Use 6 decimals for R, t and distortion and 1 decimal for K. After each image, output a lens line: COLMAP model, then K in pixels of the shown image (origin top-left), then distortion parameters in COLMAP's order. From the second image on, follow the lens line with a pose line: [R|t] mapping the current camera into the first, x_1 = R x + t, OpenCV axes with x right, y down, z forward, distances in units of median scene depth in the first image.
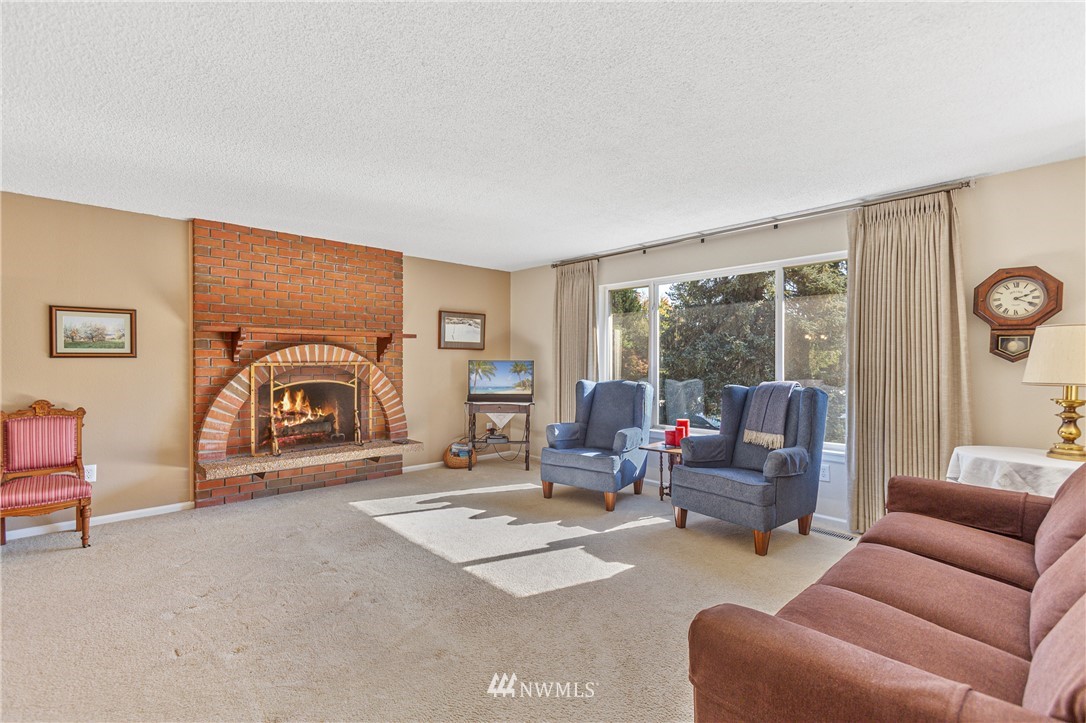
lens RADIAL K [[496.5, 0, 536.8], [0, 496.5, 348.1], [0, 0, 1]] dist [-0.021967, 0.017565]
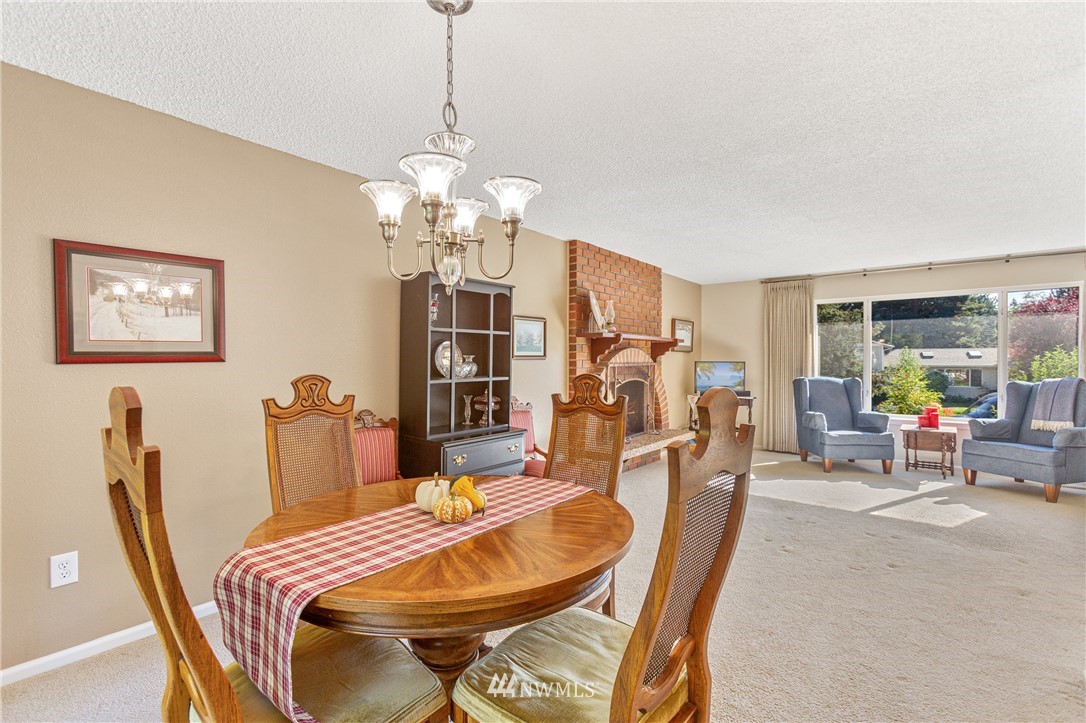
lens RADIAL K [[496.5, 0, 536.8], [0, 496.5, 348.1], [0, 0, 1]] dist [-0.021967, 0.017565]
pose [[0.987660, 0.004016, 0.156562, -0.815149], [-0.004971, 0.999971, 0.005706, -0.011962], [-0.156535, -0.006414, 0.987652, -0.116431]]
